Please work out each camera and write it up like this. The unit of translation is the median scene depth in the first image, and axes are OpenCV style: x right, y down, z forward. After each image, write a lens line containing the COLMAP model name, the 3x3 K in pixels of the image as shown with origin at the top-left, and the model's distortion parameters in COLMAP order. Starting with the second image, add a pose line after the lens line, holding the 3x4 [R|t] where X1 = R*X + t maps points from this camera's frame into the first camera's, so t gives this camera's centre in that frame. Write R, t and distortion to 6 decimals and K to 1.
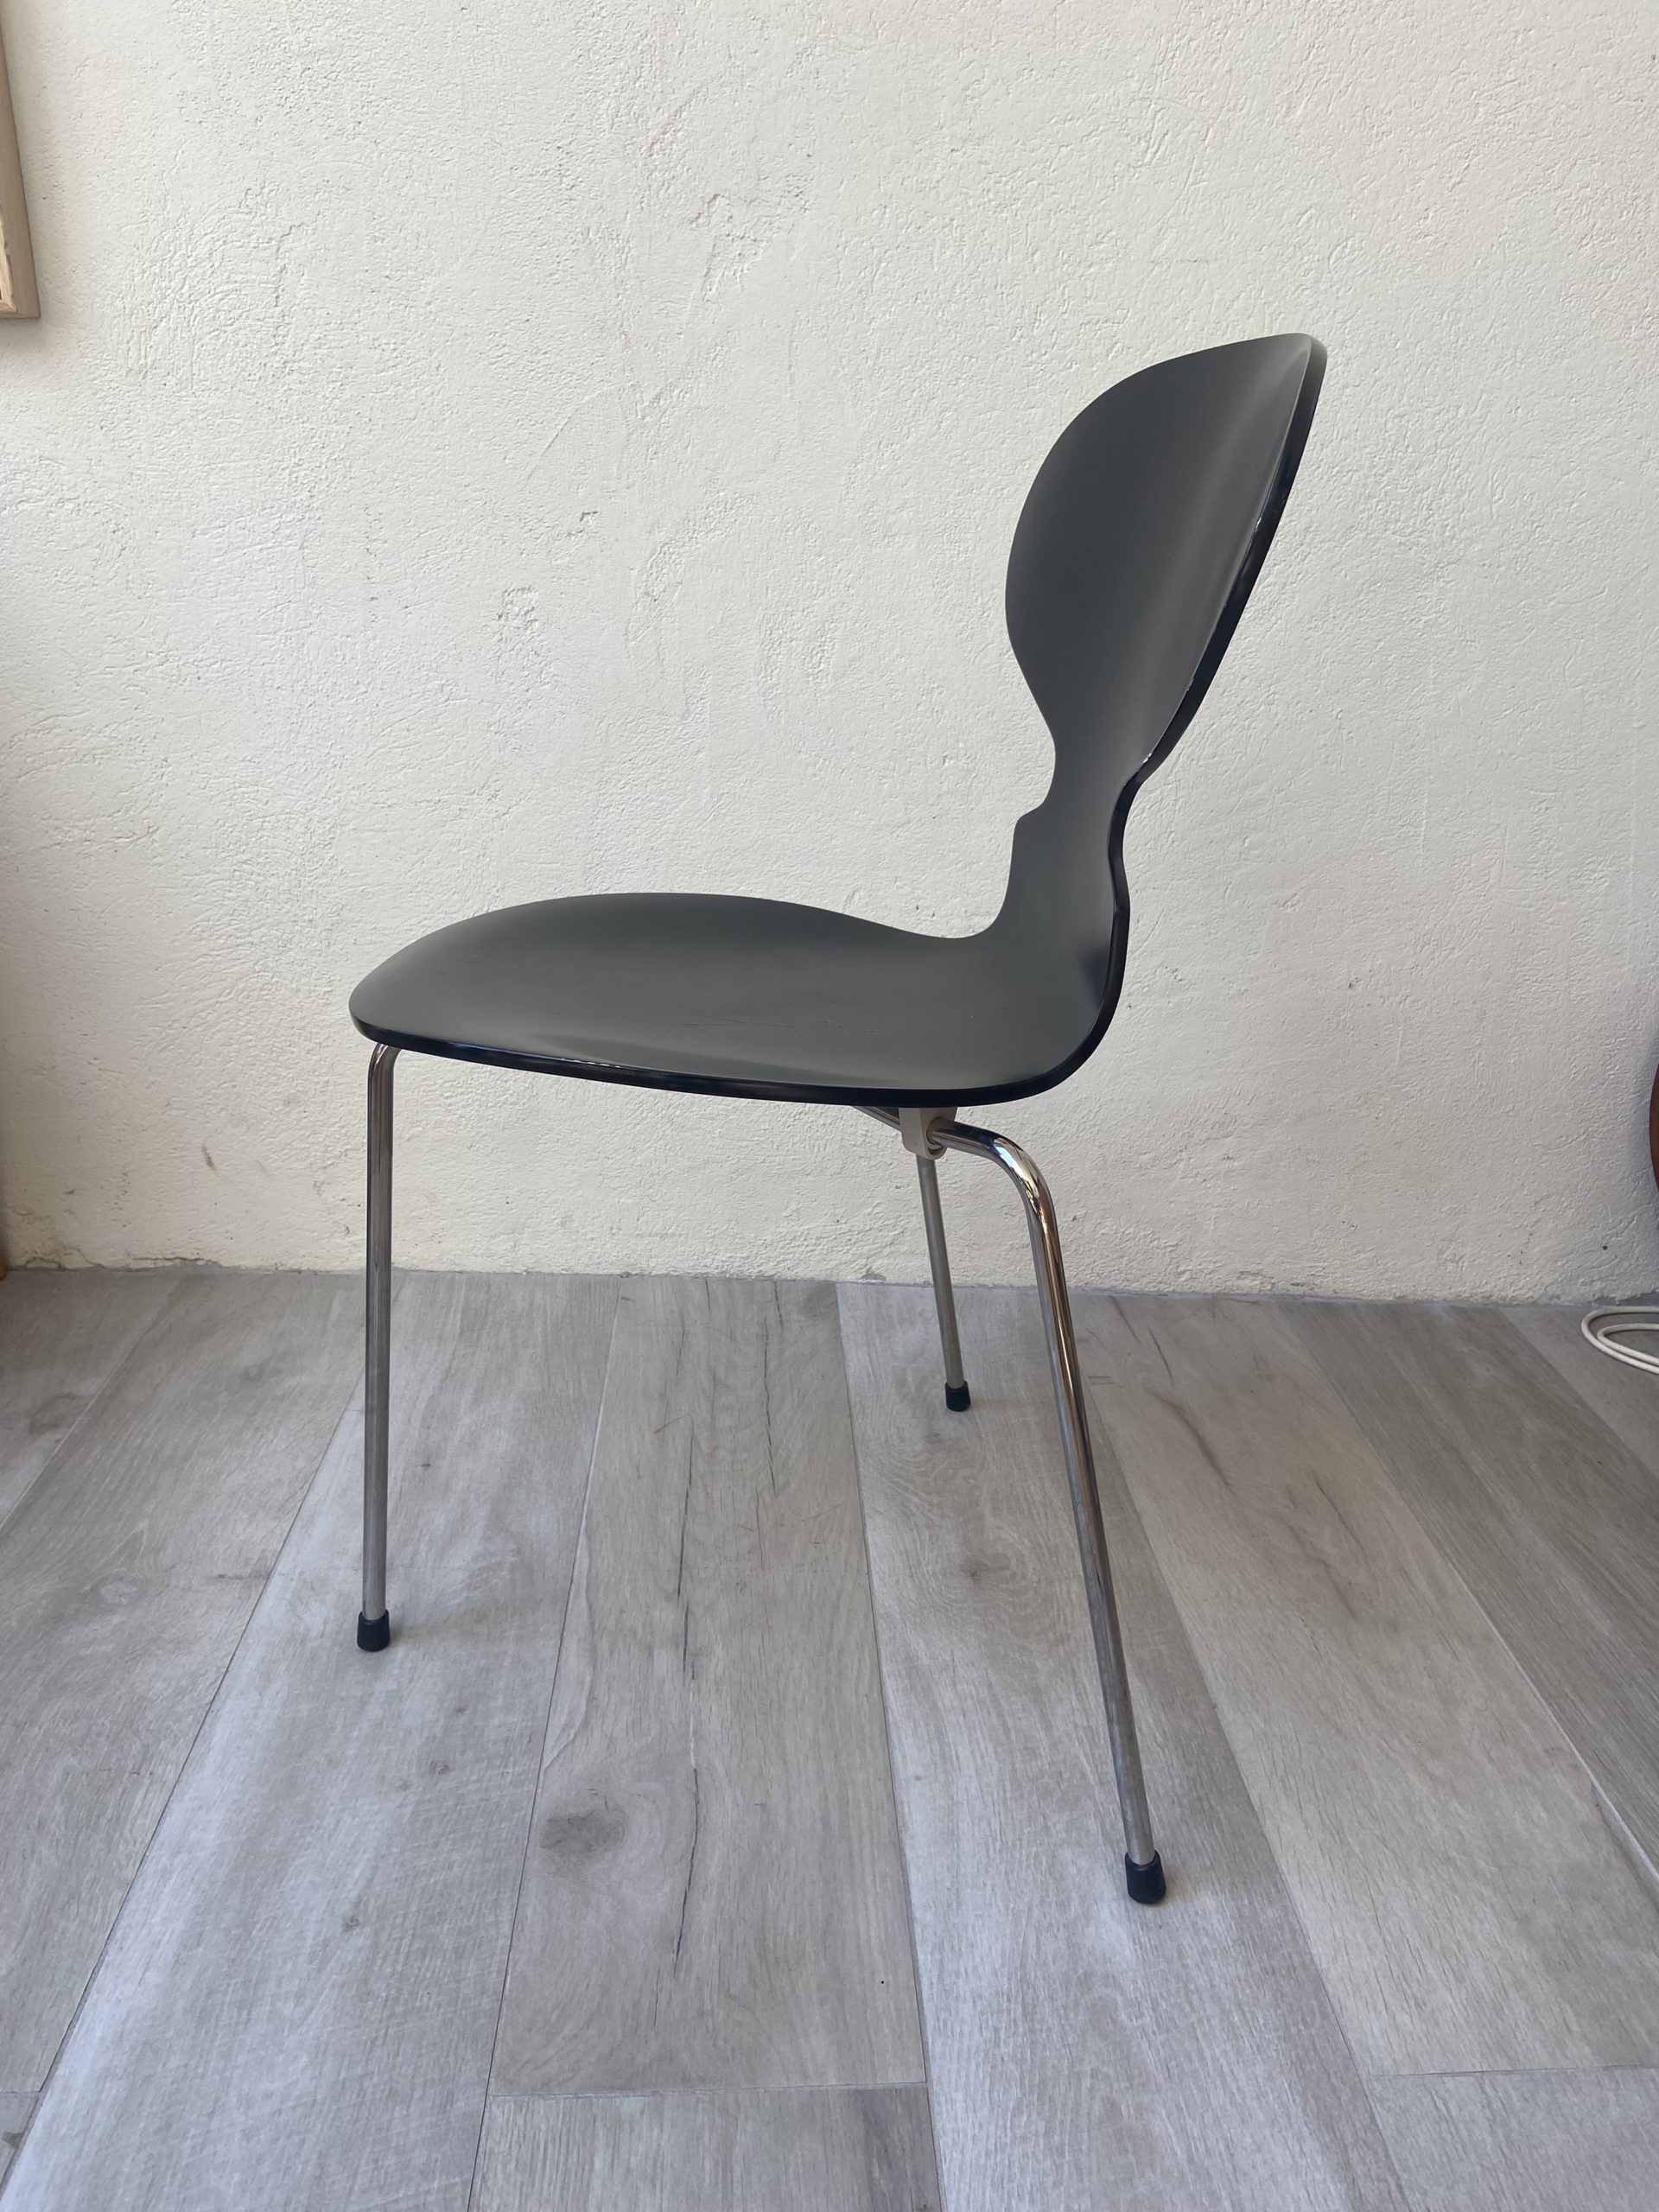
lens RADIAL K [[1685.1, 0, 841.3], [0, 1685.1, 1085.7], [0, 0, 1]] dist [0.130742, -0.178772]
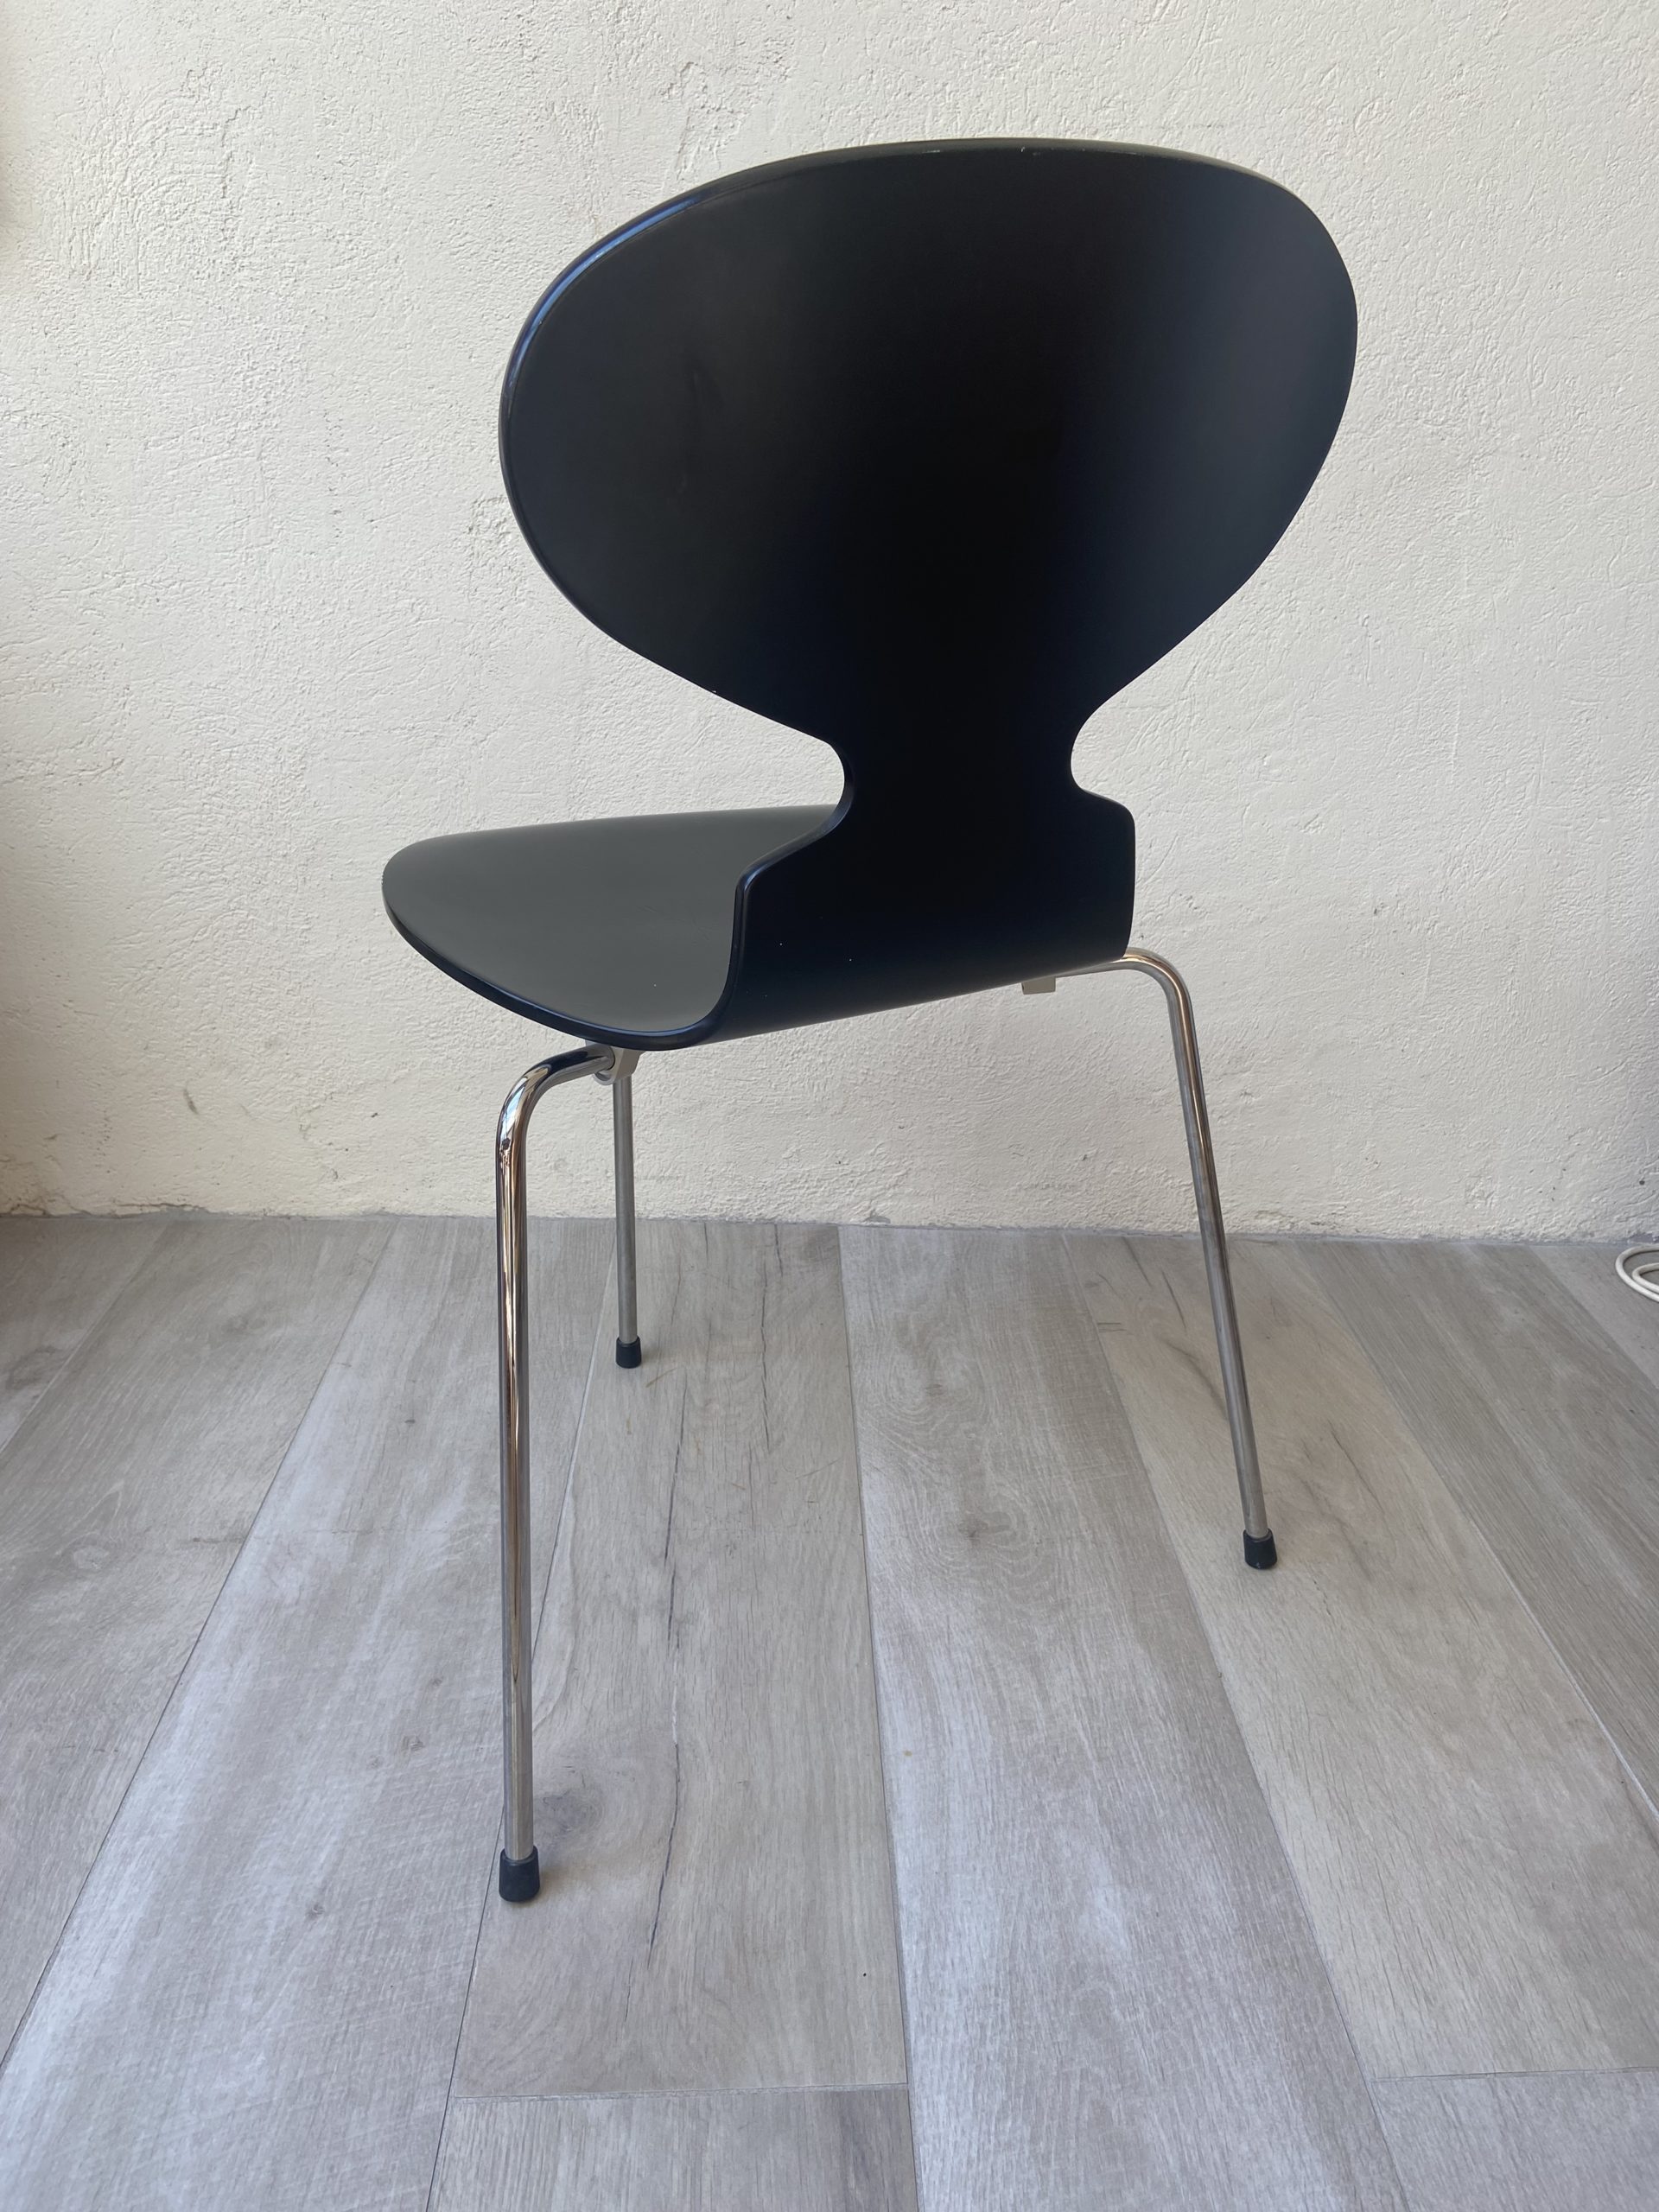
lens RADIAL K [[1682.7, 0, 839.1], [0, 1682.7, 1094.4], [0, 0, 1]] dist [0.129697, -0.176057]
pose [[0.999721, -0.008970, -0.021840, 0.026101], [0.010145, 0.998473, 0.054303, -0.015033], [0.021320, -0.054509, 0.998286, 0.054049]]
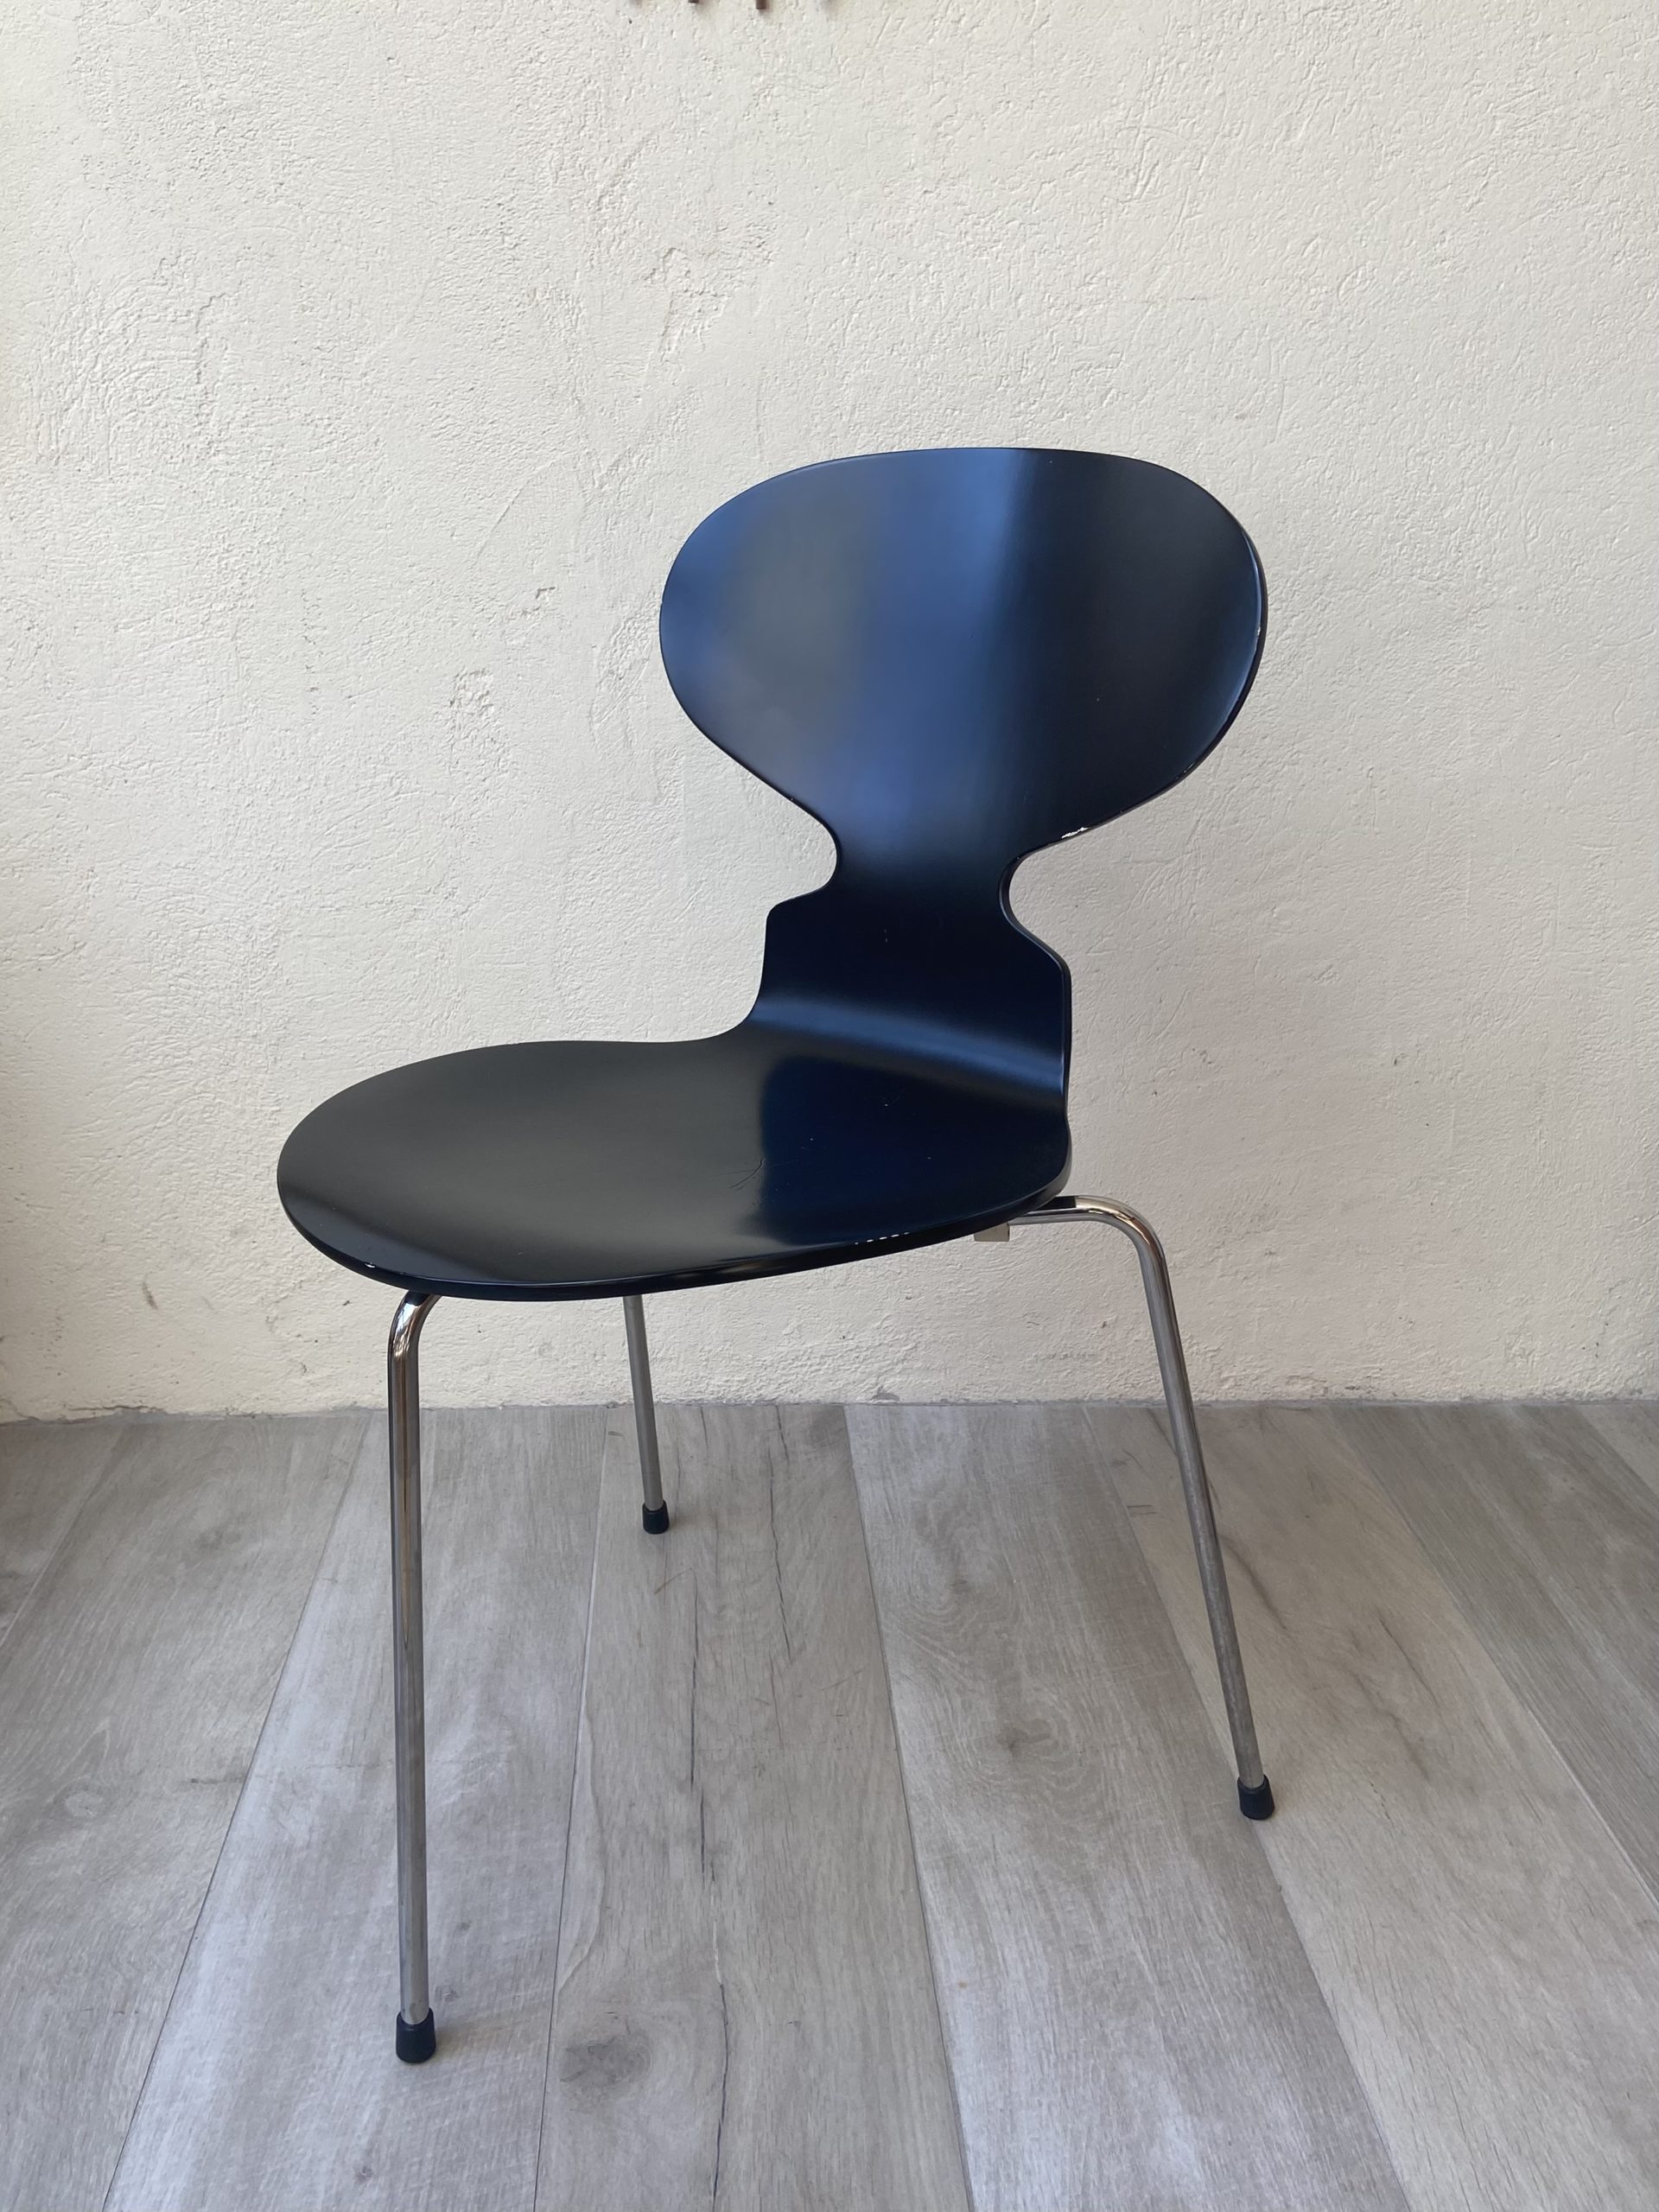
lens RADIAL K [[1931.6, 0, 827.8], [0, 1931.6, 1083.2], [0, 0, 1]] dist [0.131987, -0.182644]
pose [[0.999230, -0.039218, 0.000897, -0.008492], [0.039223, 0.999204, -0.007327, -0.066884], [-0.000609, 0.007357, 0.999973, -0.057962]]
